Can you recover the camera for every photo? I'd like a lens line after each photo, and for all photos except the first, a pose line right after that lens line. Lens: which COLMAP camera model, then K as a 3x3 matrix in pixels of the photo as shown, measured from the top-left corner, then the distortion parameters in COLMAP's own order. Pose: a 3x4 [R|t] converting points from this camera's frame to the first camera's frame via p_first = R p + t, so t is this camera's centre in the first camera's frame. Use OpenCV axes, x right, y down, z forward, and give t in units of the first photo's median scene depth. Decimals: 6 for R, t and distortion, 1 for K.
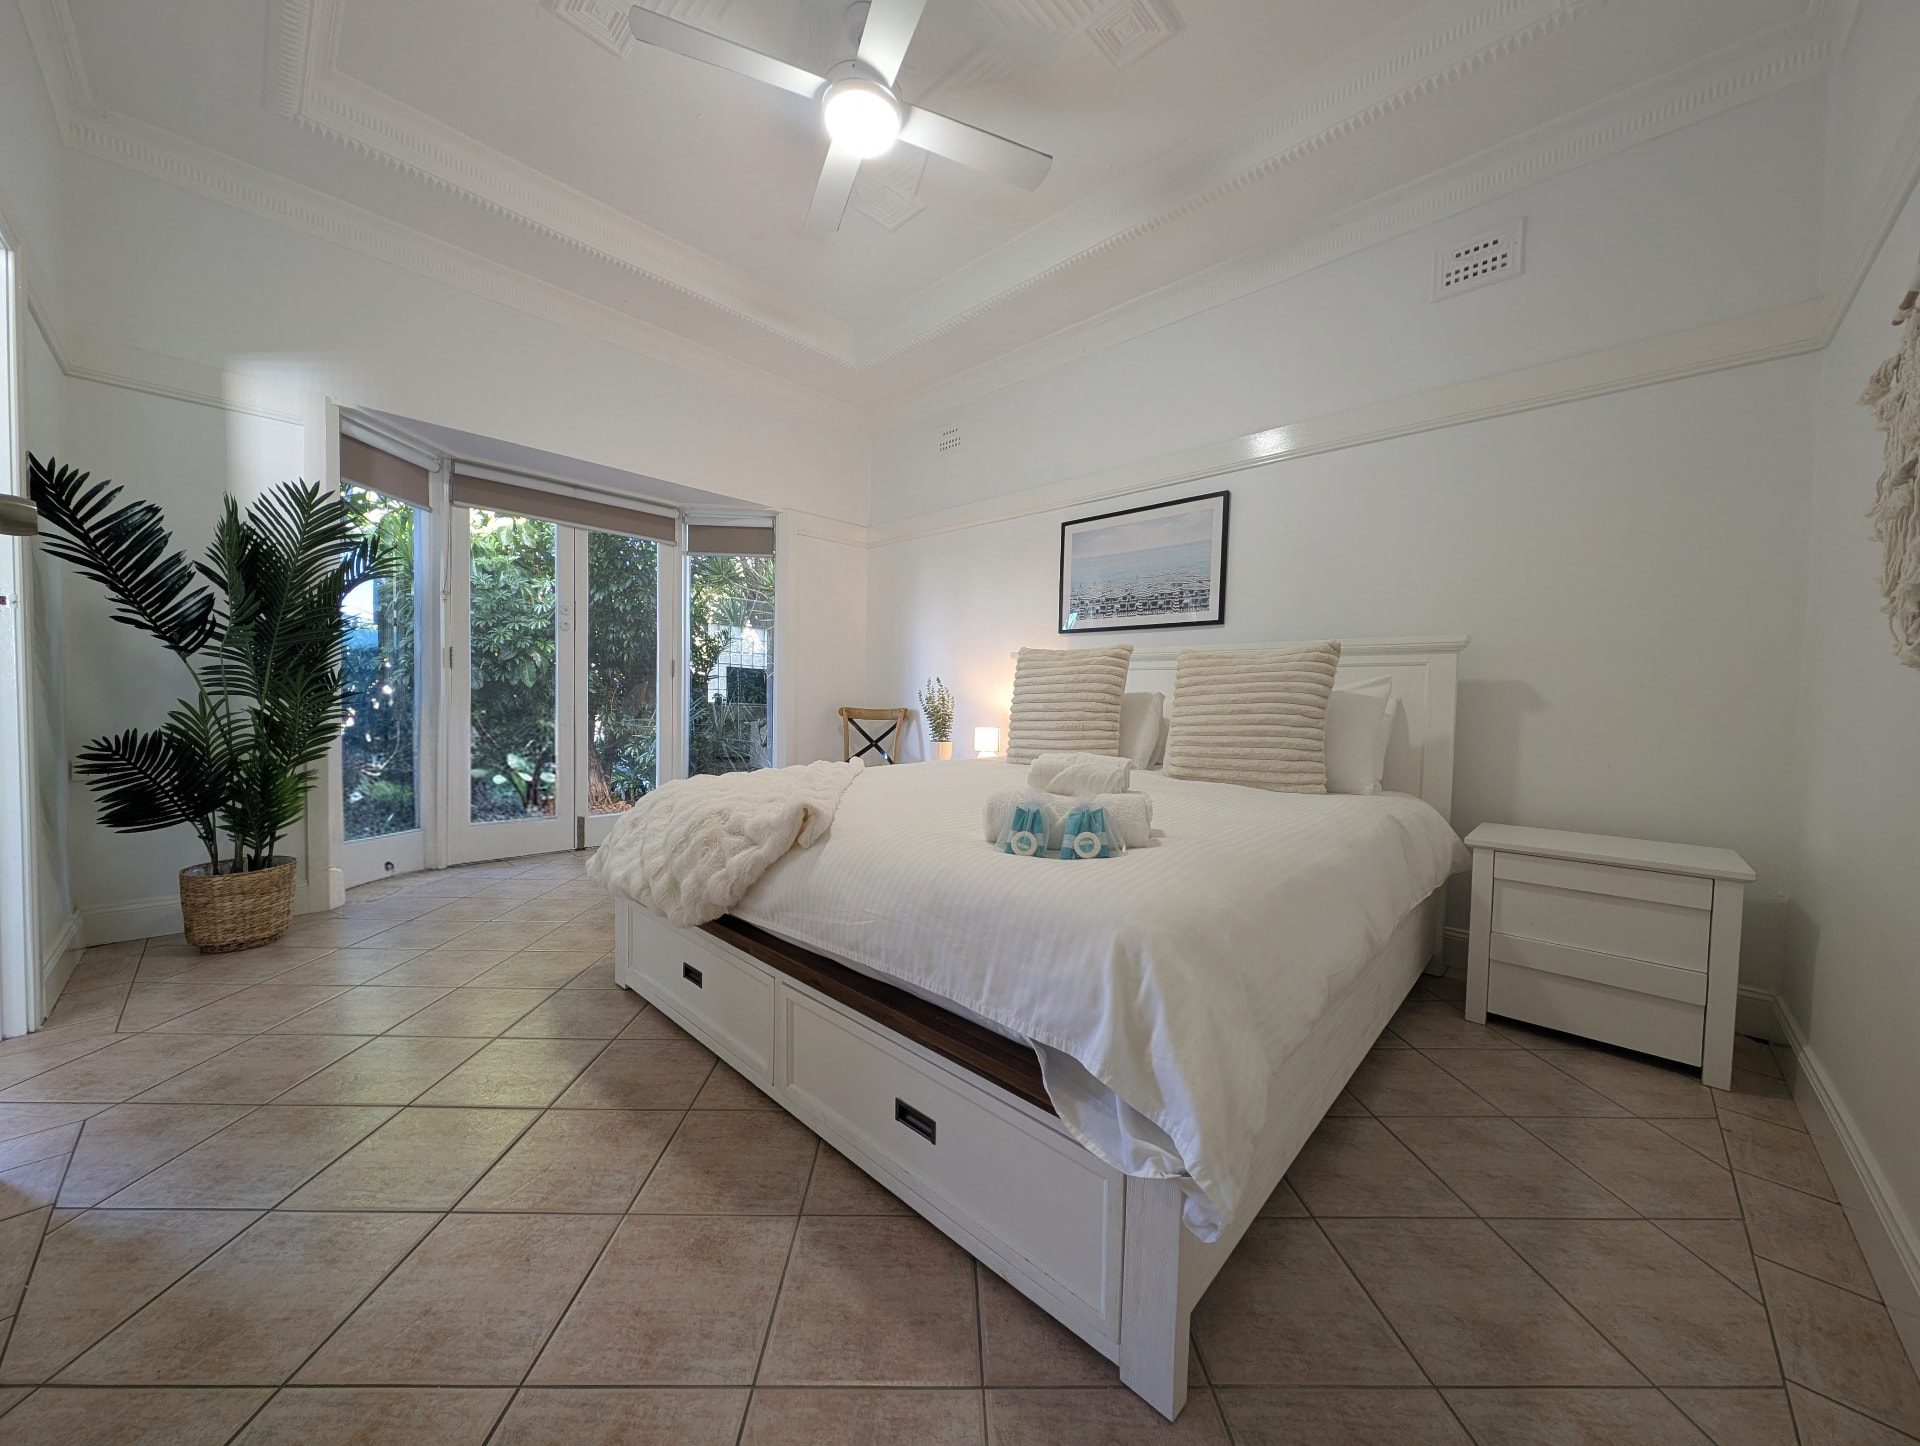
lens RADIAL K [[676.1, 0, 952.0], [0, 676.1, 719.8], [0, 0, 1]] dist [0.012471, -0.000189]
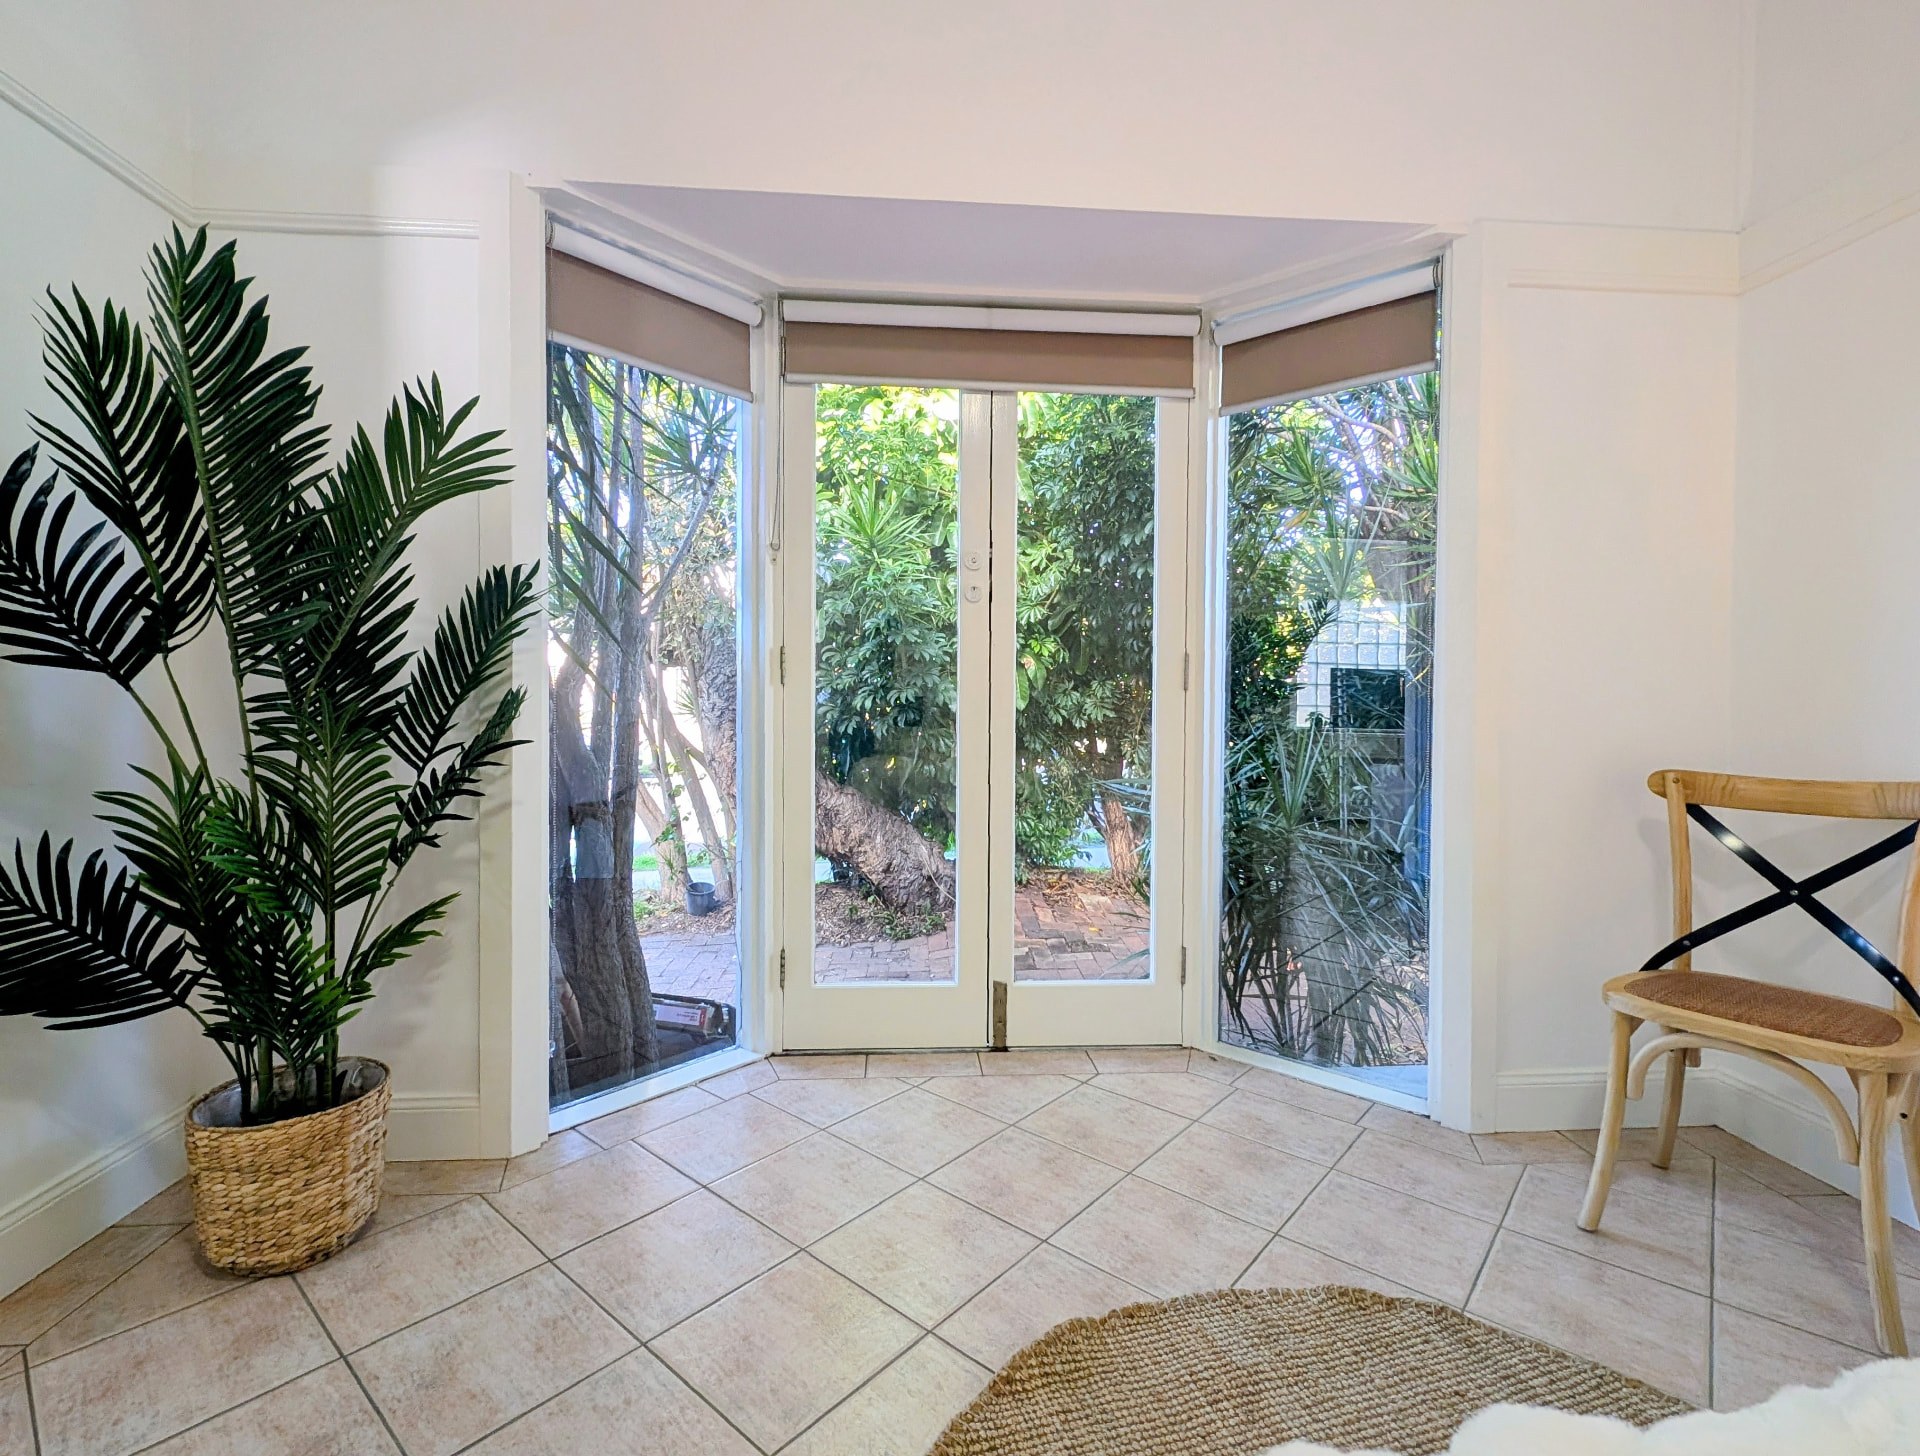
lens RADIAL K [[872.6, 0, 958.5], [0, 872.6, 713.9], [0, 0, 1]] dist [0.001427, 0.000156]
pose [[0.741708, -0.004505, -0.670708, -0.135980], [-0.016355, 0.999559, -0.024800, -0.030890], [0.670523, 0.029364, 0.741307, 0.469638]]
